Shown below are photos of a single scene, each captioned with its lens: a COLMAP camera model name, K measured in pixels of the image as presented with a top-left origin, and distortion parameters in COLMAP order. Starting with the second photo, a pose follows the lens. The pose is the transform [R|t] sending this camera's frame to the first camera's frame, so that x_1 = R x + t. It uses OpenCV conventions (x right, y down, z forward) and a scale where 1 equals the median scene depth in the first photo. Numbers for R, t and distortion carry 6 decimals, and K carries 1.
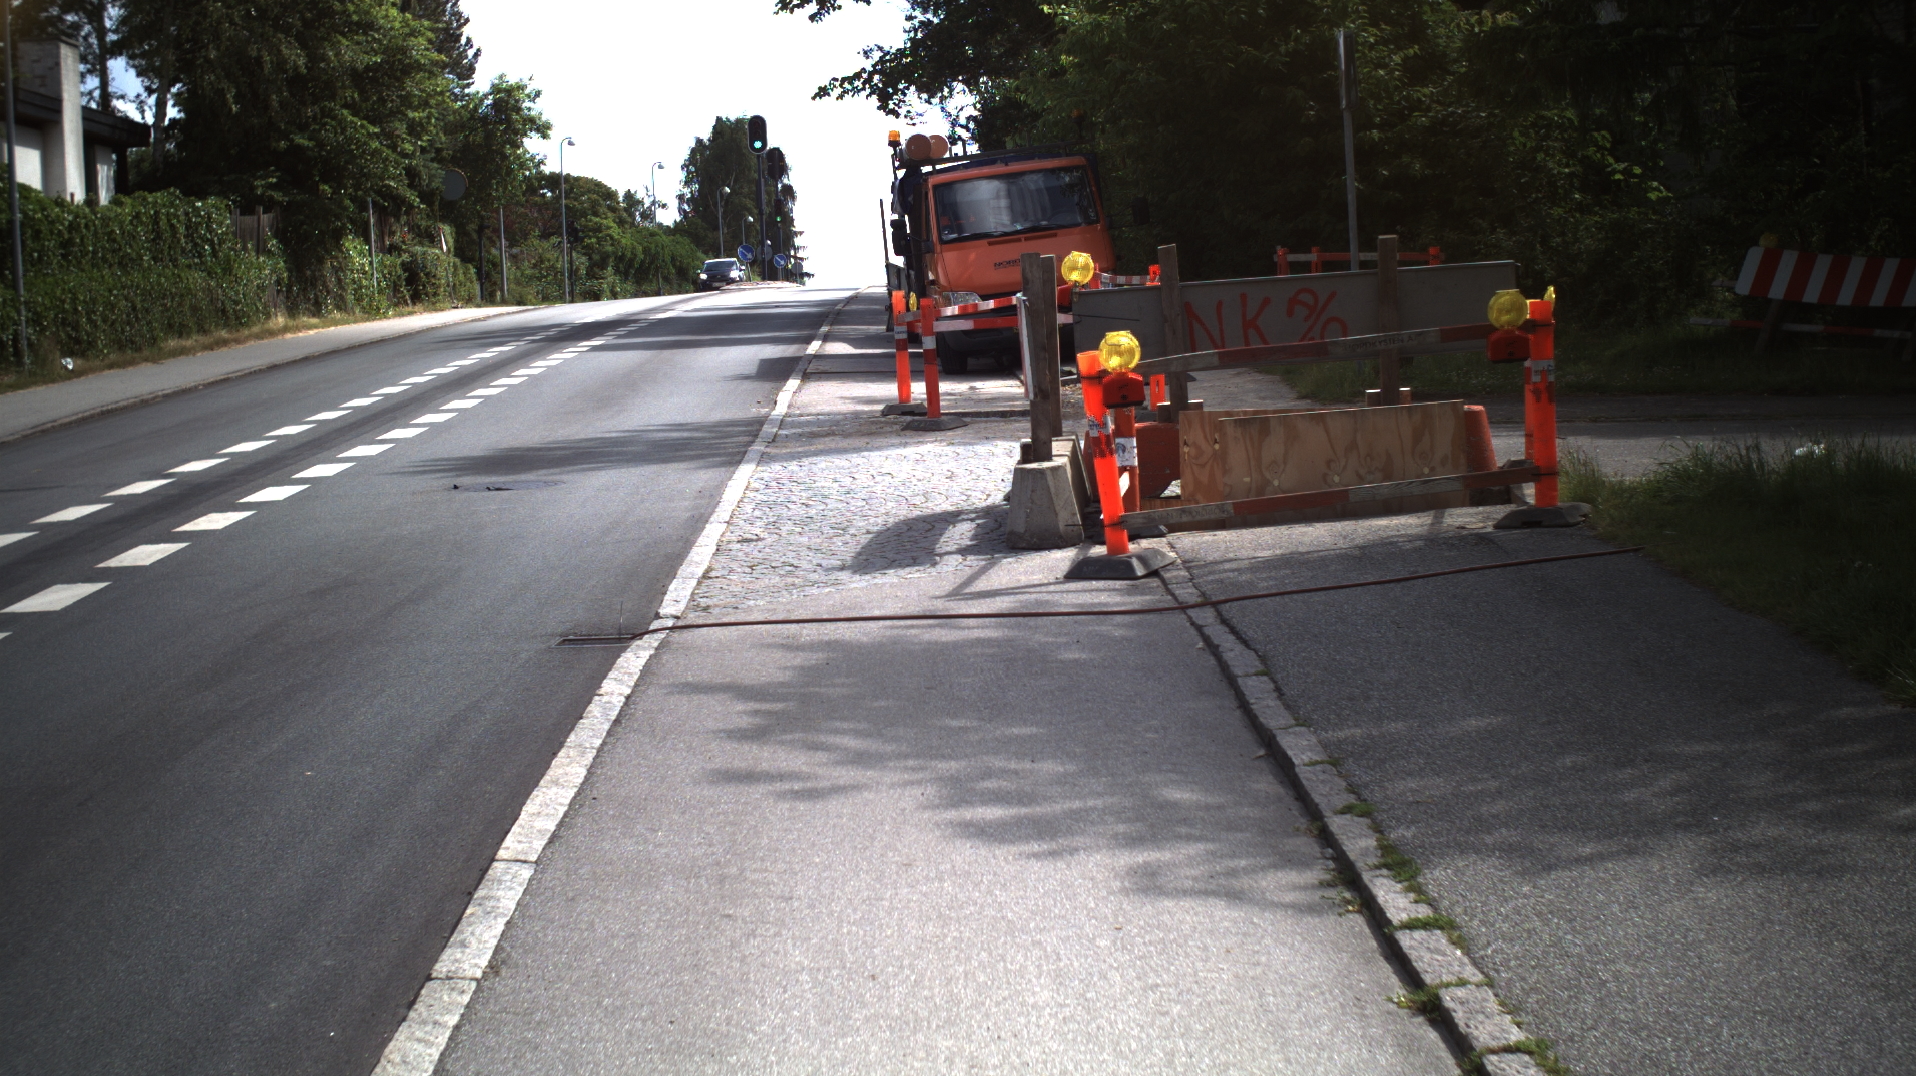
lens RADIAL K [[3152.4, 0, 958.0], [0, 3152.4, 538.0], [0, 0, 1]] dist [-0.265424, 0.227555]
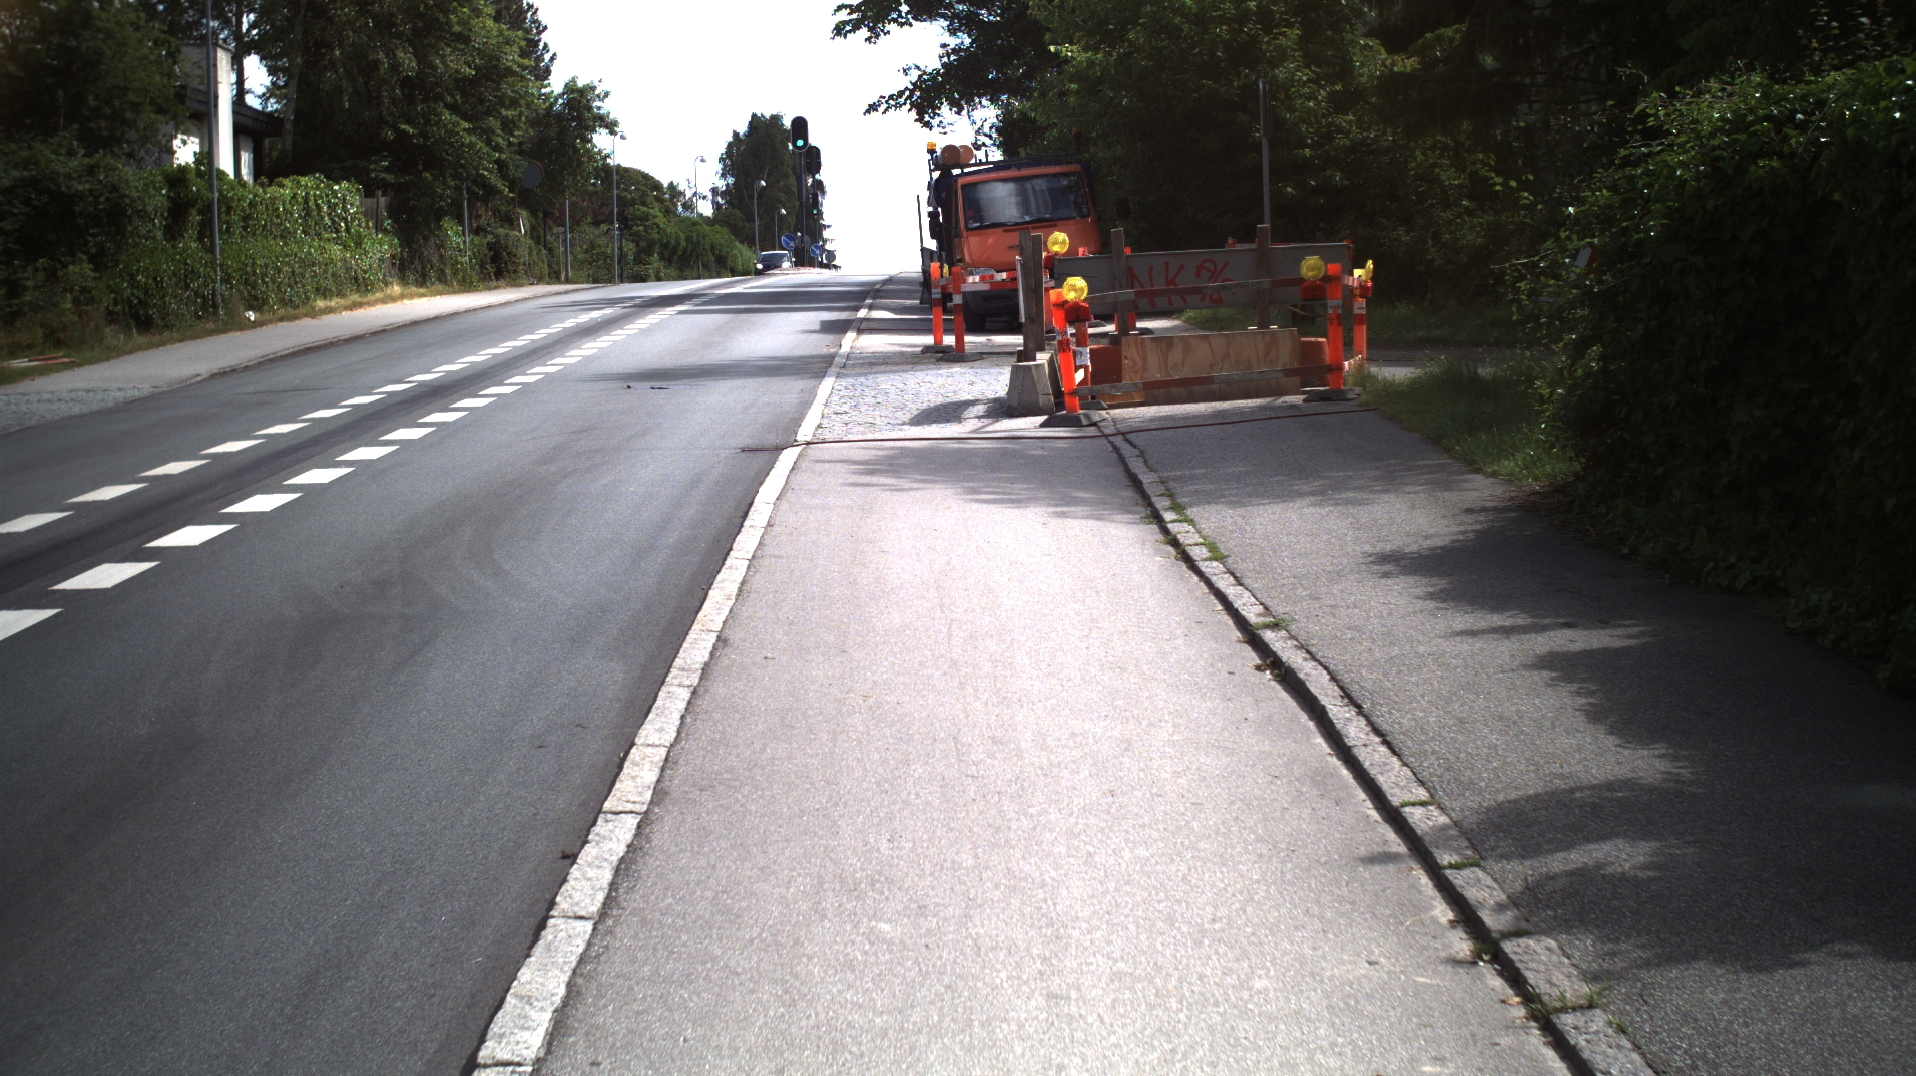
lens RADIAL K [[3152.4, 0, 958.0], [0, 3152.4, 538.0], [0, 0, 1]] dist [-0.265424, 0.227555]
pose [[0.999793, 0.019571, -0.005586, 0.000472], [-0.019566, 0.999808, 0.000951, 0.023950], [0.005604, -0.000841, 0.999984, -0.220875]]
